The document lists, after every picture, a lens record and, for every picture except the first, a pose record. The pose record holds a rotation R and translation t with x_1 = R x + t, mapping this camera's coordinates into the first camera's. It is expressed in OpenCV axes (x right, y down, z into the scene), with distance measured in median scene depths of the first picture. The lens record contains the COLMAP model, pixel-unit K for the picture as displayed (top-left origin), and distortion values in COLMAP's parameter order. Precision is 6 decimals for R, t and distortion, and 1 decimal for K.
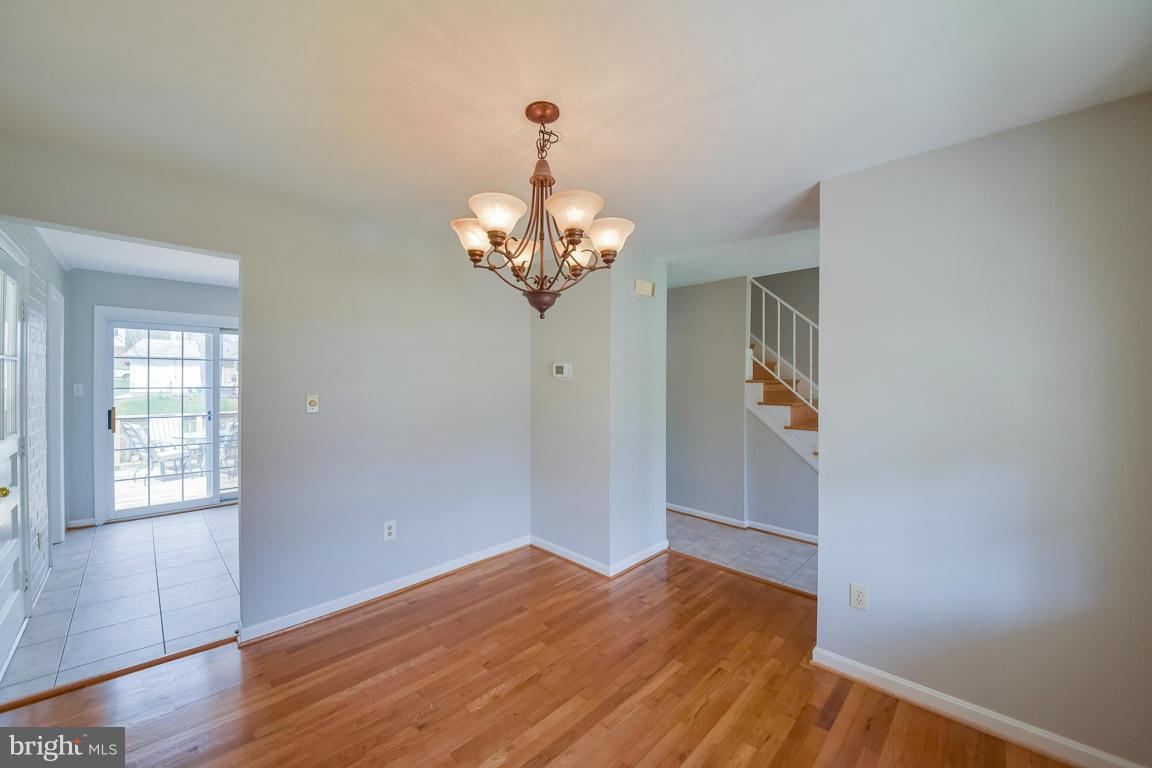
lens RADIAL K [[439.7, 0, 576.9], [0, 439.7, 386.5], [0, 0, 1]] dist [-0.000818, -0.009490]
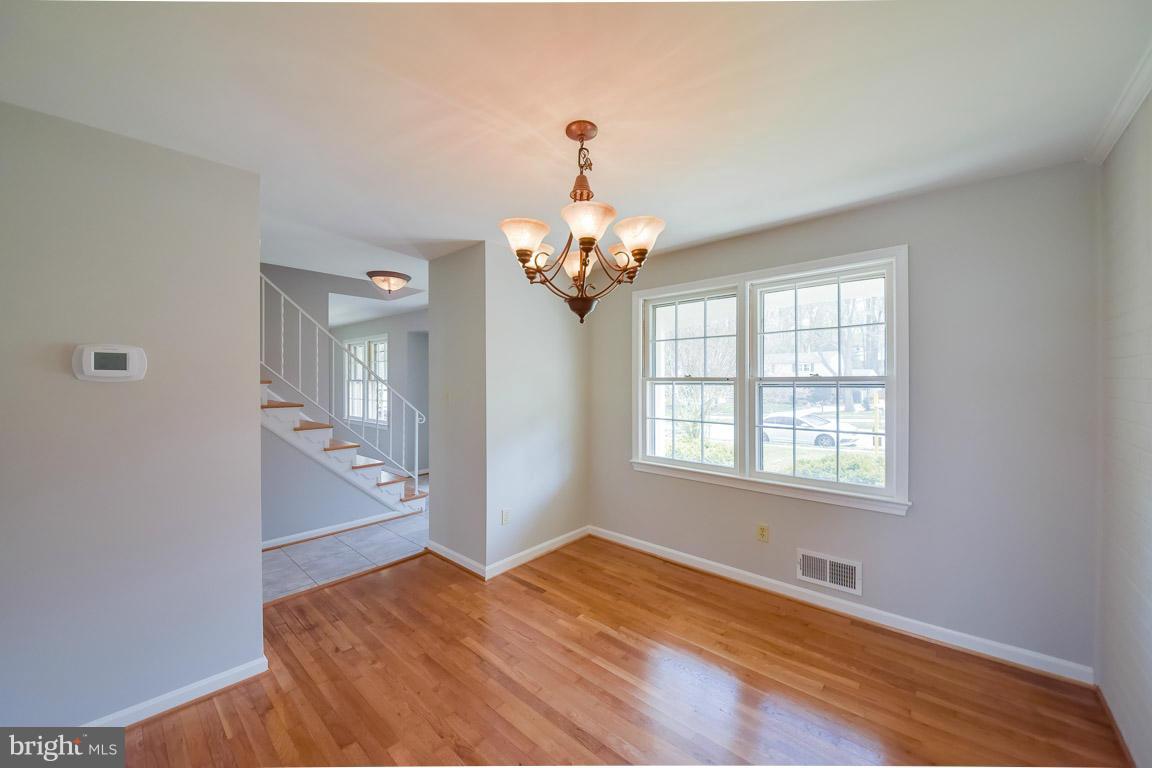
lens RADIAL K [[405.6, 0, 572.3], [0, 405.6, 379.5], [0, 0, 1]] dist [0.000029, -0.006709]
pose [[-0.023651, -0.003395, 0.999715, -0.736288], [0.020407, 0.999784, 0.003878, -0.011011], [-0.999512, 0.020493, -0.023576, 0.707827]]
